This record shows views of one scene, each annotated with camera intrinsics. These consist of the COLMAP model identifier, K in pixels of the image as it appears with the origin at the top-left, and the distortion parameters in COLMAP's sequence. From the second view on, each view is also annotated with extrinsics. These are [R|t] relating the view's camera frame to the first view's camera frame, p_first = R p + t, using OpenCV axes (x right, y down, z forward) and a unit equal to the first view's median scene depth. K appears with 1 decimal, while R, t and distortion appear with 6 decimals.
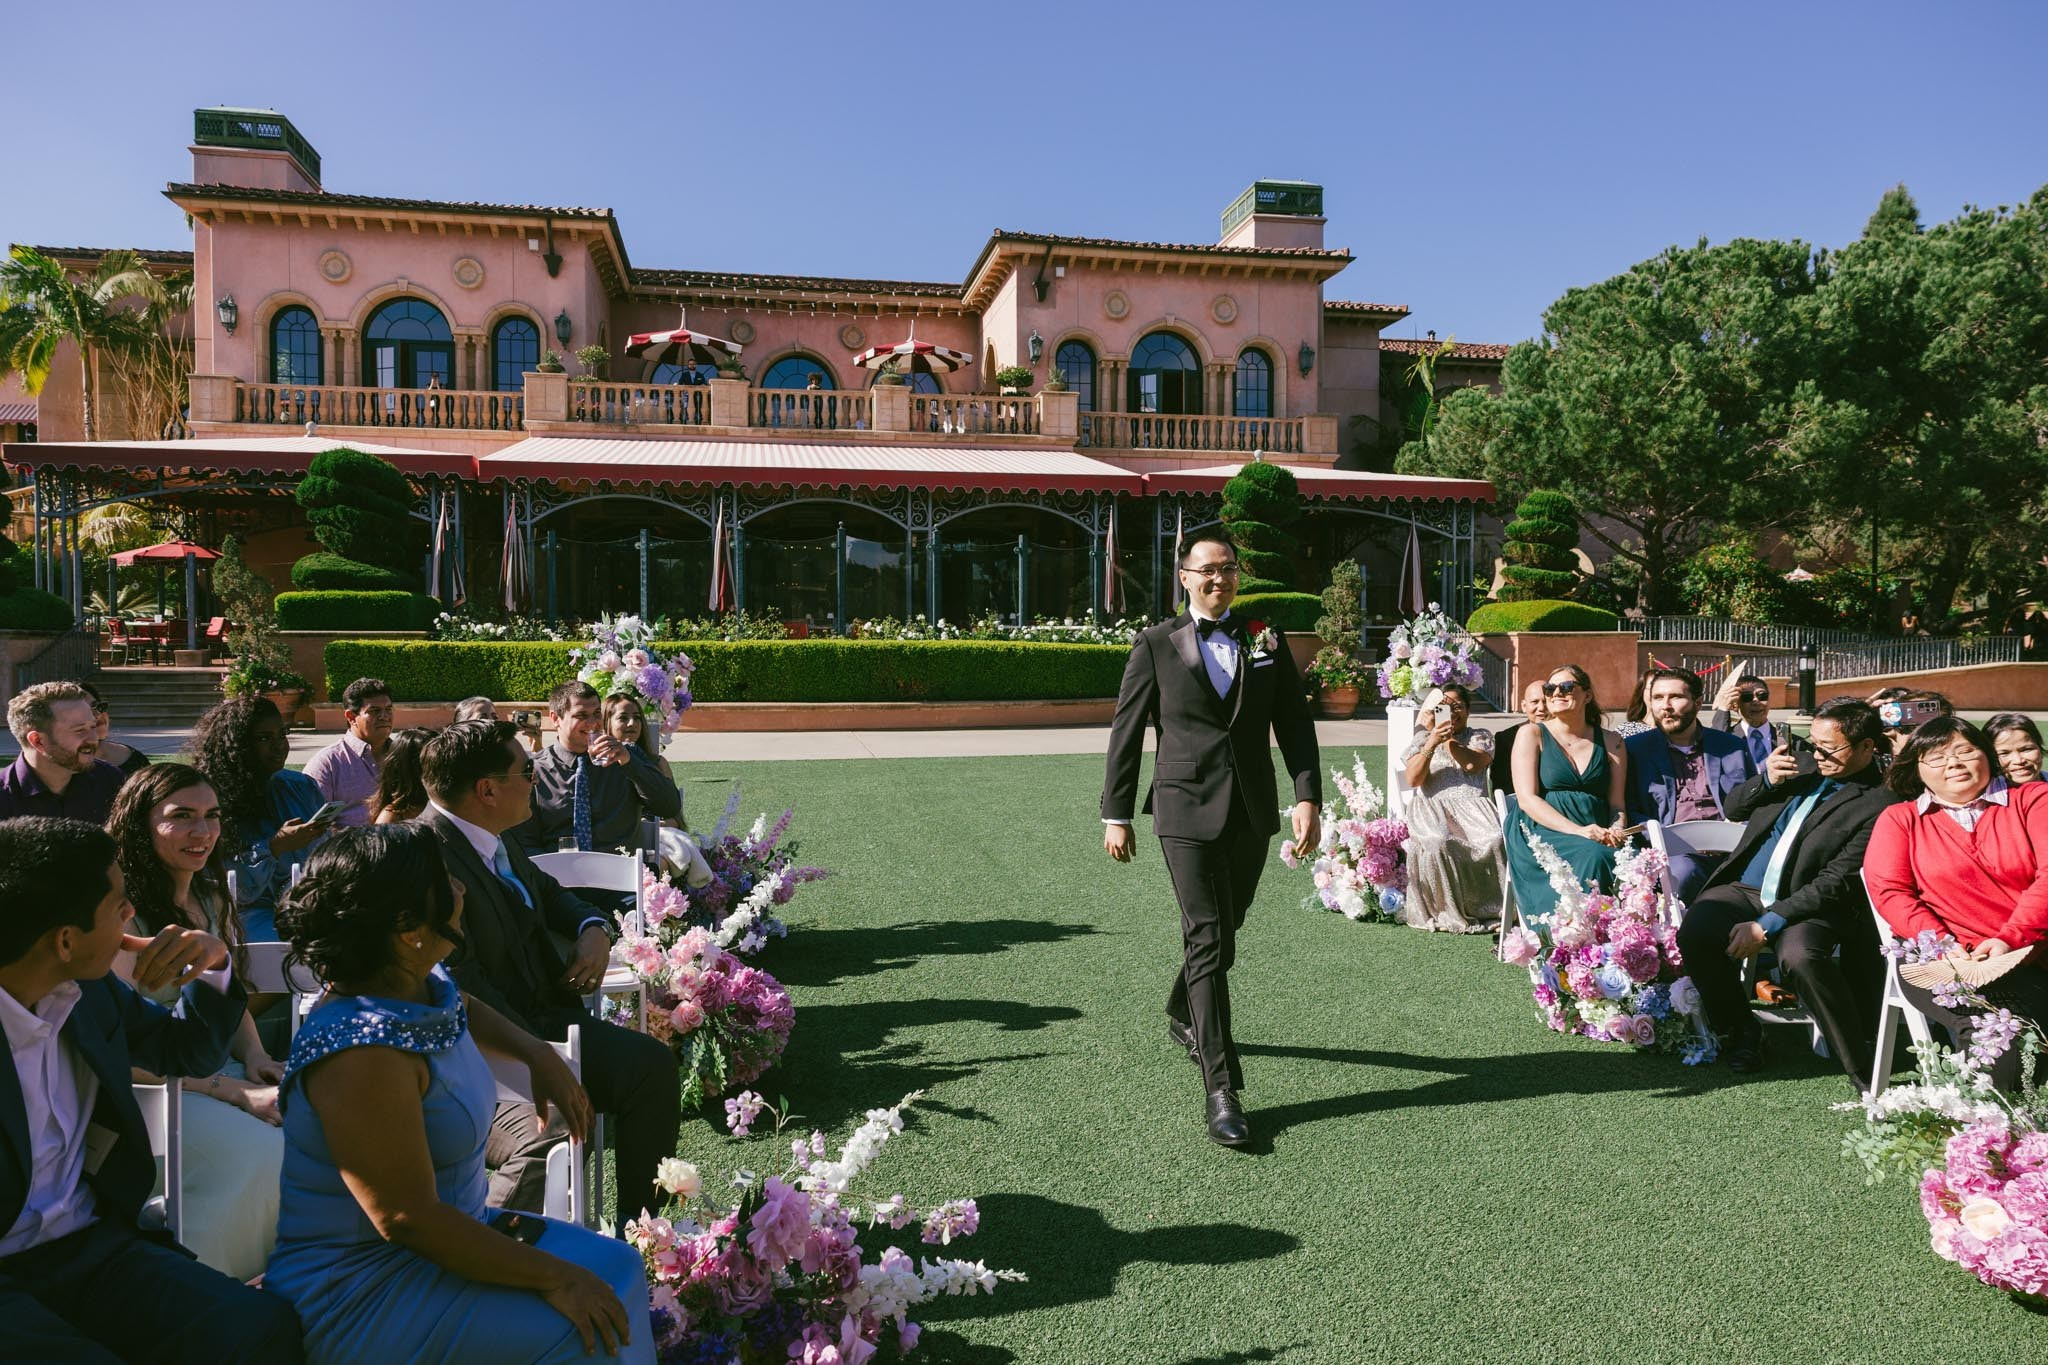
lens RADIAL K [[1363.0, 0, 1018.6], [0, 1363.0, 689.1], [0, 0, 1]] dist [-0.006581, 0.009453]
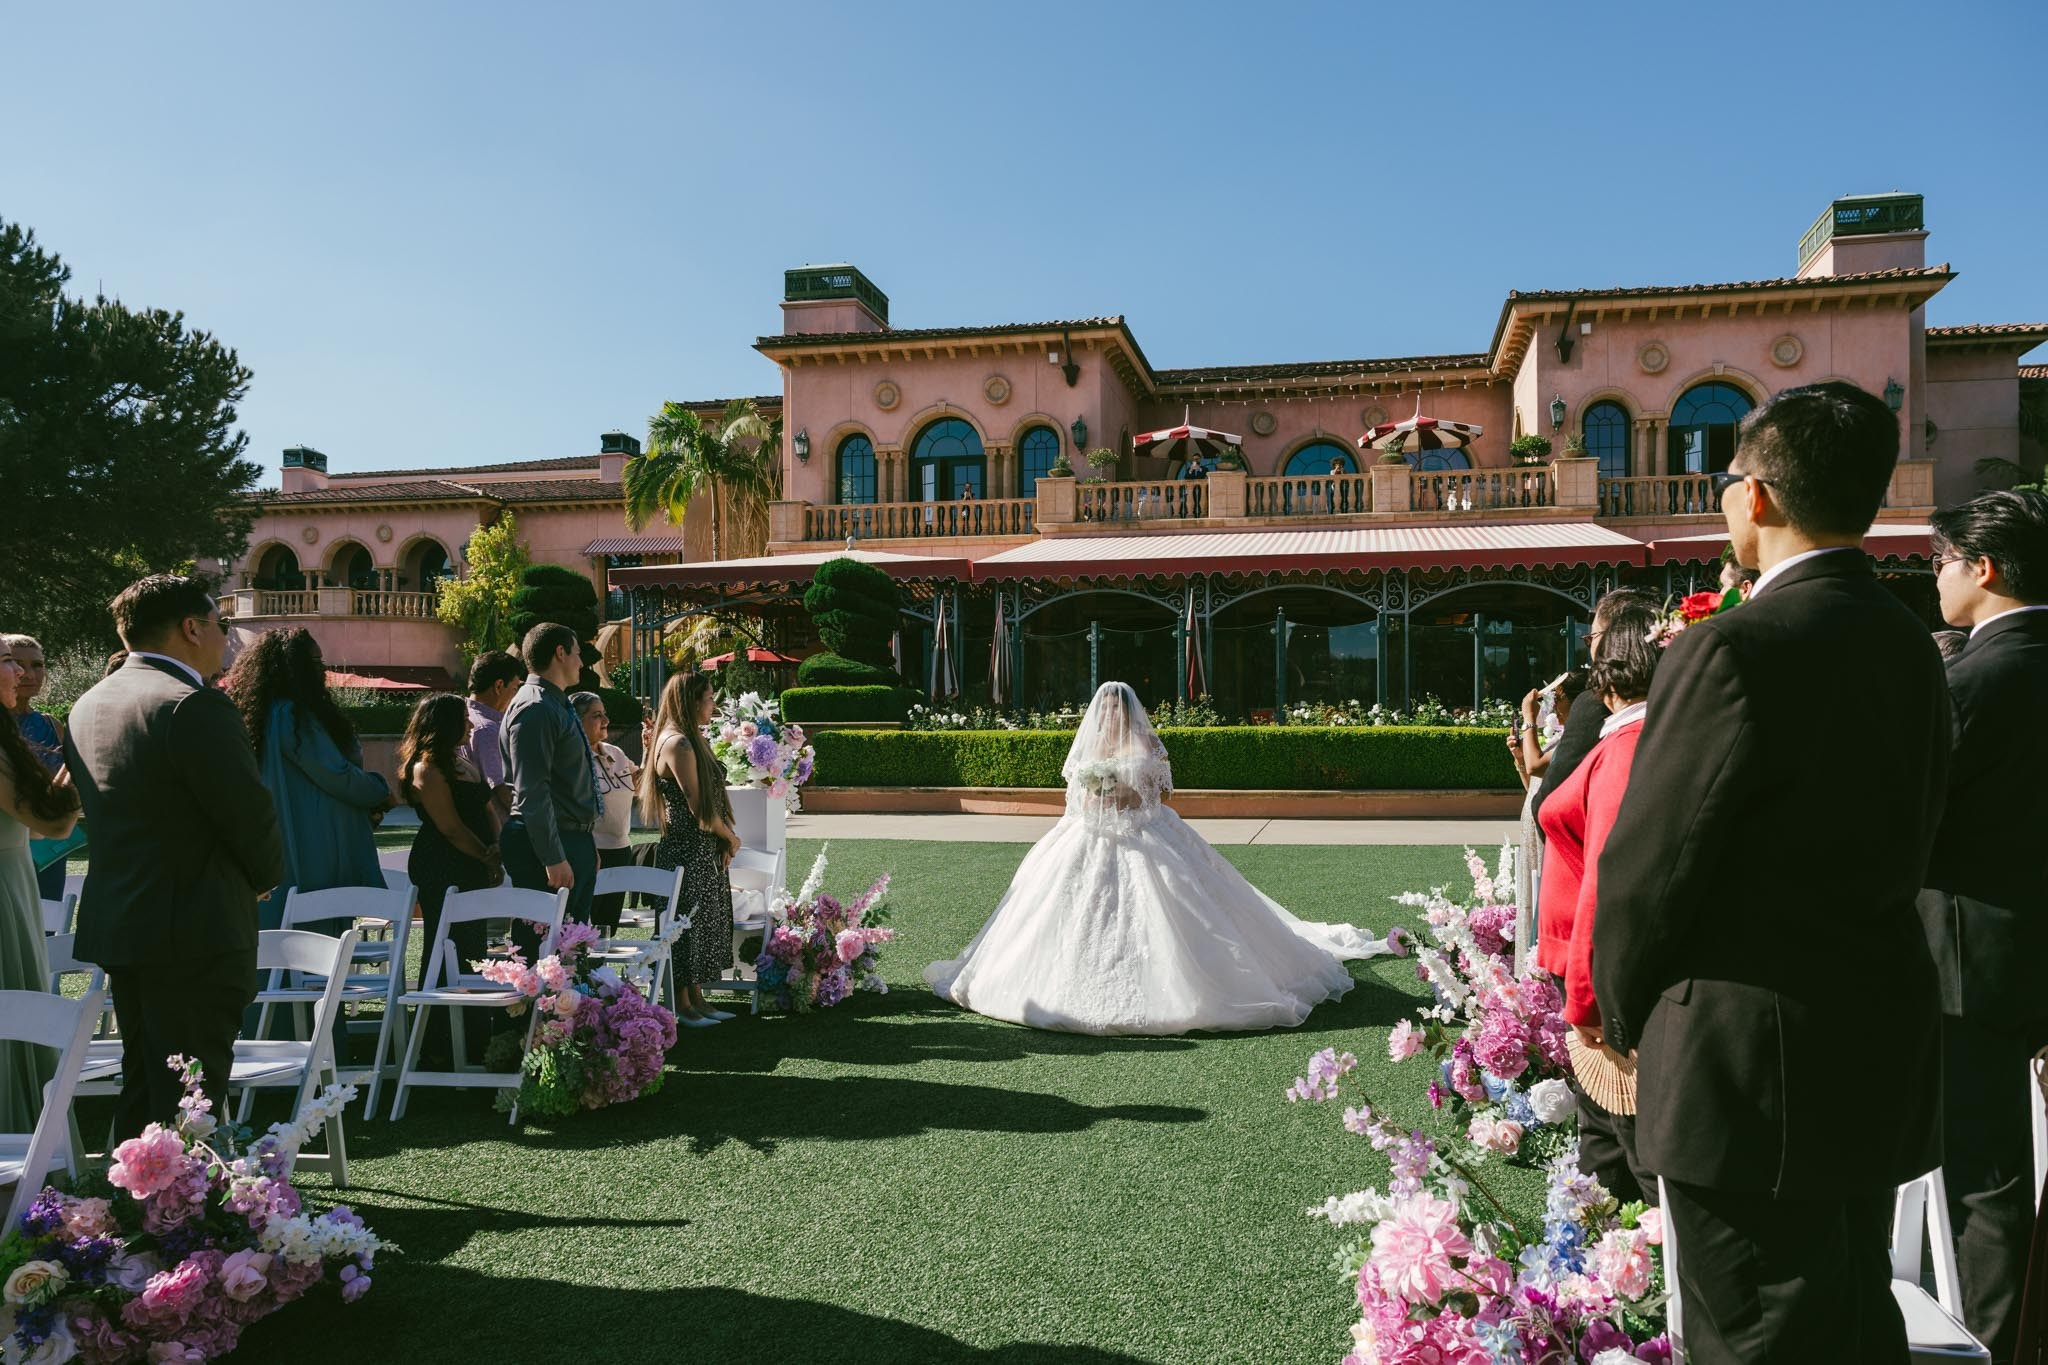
lens RADIAL K [[1406.0, 0, 1122.5], [0, 1406.0, 750.7], [0, 0, 1]] dist [-0.006083, 0.004745]
pose [[0.933260, -0.002112, -0.359195, 0.085401], [-0.006872, 0.999695, -0.023731, 0.003818], [0.359135, 0.024616, 0.932961, 0.009803]]
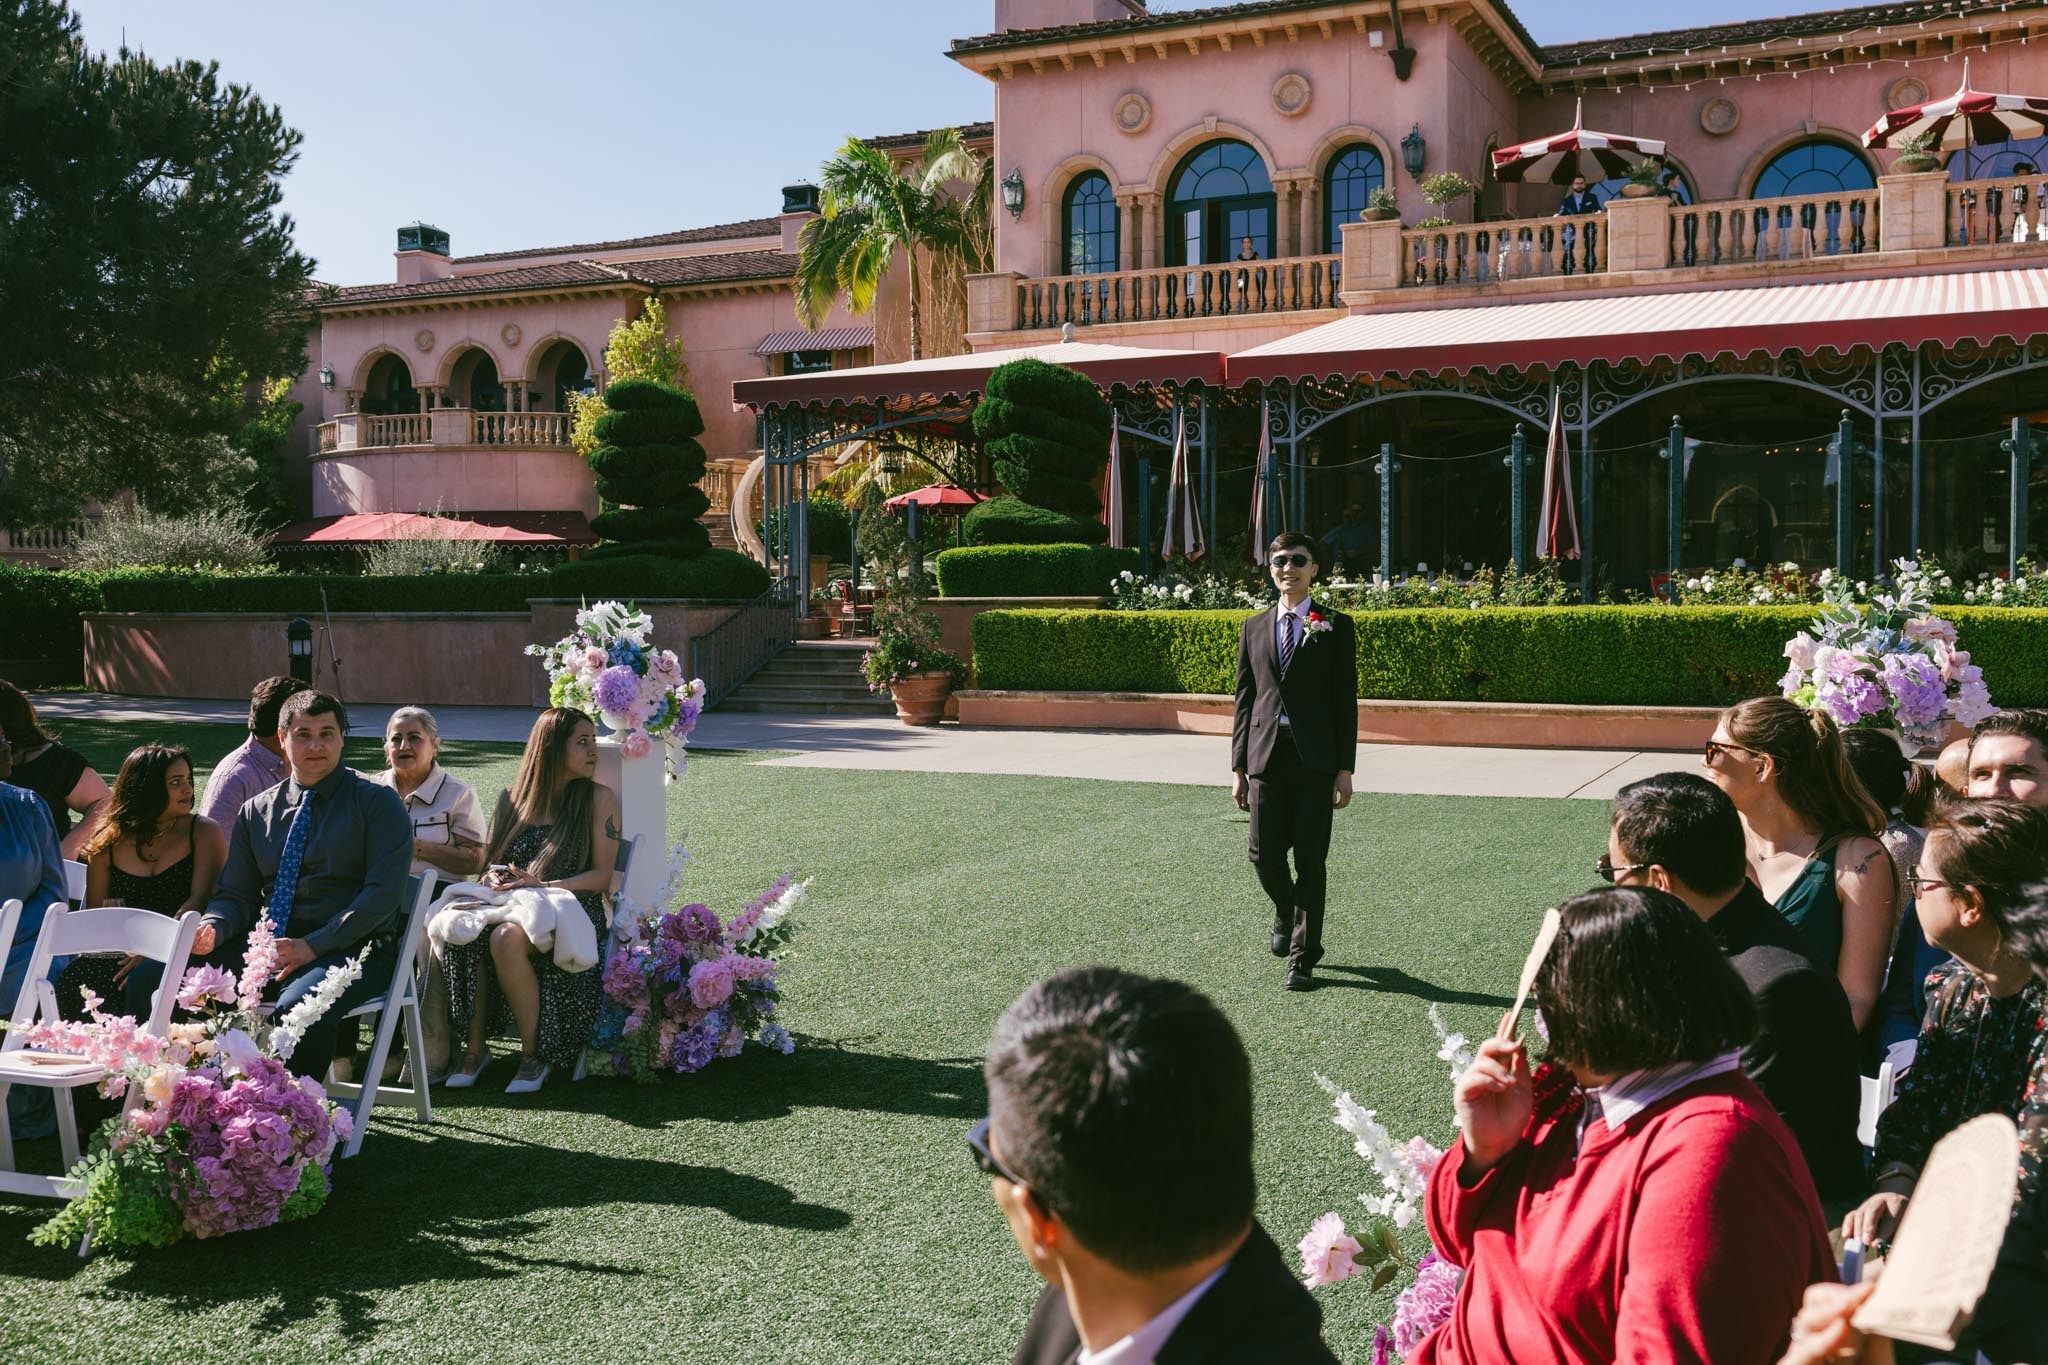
lens RADIAL K [[2020.4, 0, 1024.0], [0, 2020.4, 682.5], [0, 0, 1]] dist [0.010411, 0.010368]
pose [[0.808650, 0.018032, -0.588014, 0.117786], [-0.012994, 0.999834, 0.012792, -0.005642], [0.588147, -0.002704, 0.808750, 0.048733]]
